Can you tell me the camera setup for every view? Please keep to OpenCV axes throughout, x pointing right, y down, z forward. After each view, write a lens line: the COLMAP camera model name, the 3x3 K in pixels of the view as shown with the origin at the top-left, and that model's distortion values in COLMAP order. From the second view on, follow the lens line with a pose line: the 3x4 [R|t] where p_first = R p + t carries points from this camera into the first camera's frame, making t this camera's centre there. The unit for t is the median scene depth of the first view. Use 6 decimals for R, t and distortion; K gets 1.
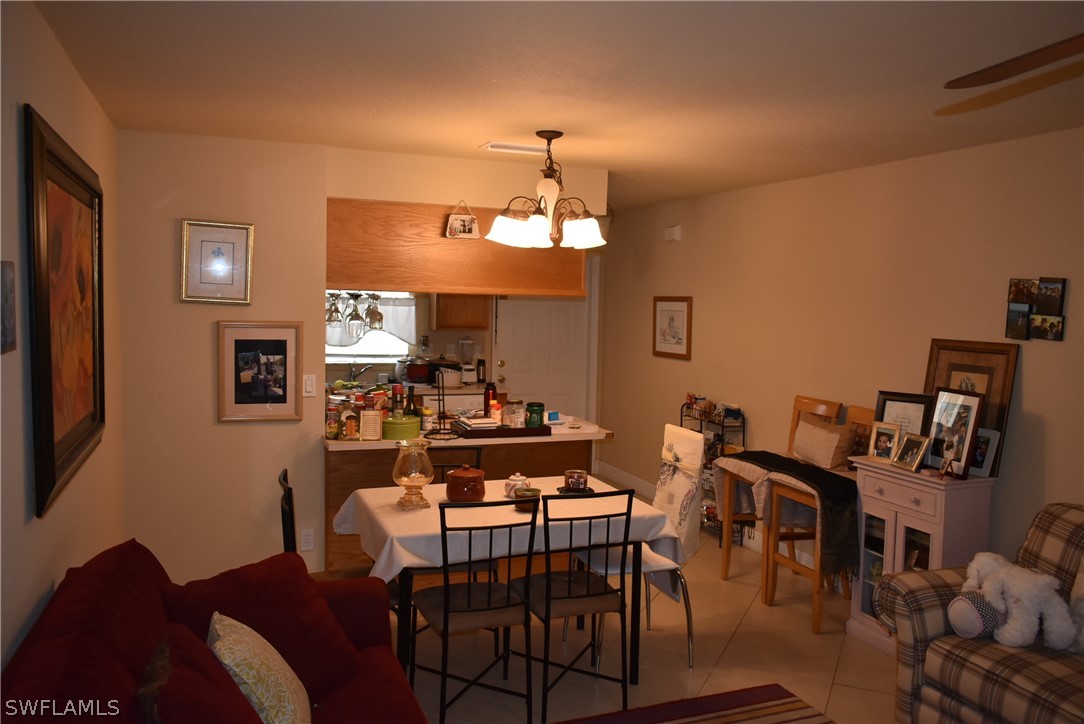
lens RADIAL K [[854.1, 0, 542.0], [0, 854.1, 362.0], [0, 0, 1]] dist [-0.007028, -0.004500]
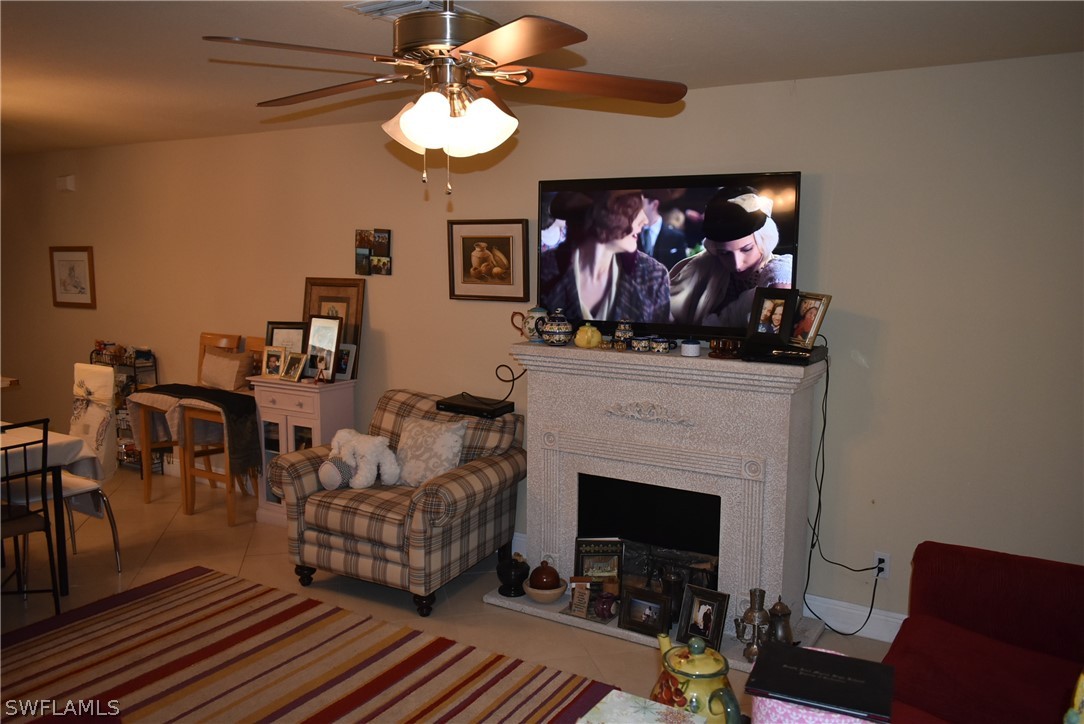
lens RADIAL K [[854.1, 0, 542.0], [0, 854.1, 362.0], [0, 0, 1]] dist [-0.007028, -0.004500]
pose [[0.794036, -0.087463, 0.601545, -0.037405], [0.053107, 0.995792, 0.074685, 0.023415], [-0.605546, -0.027357, 0.795340, -0.236801]]
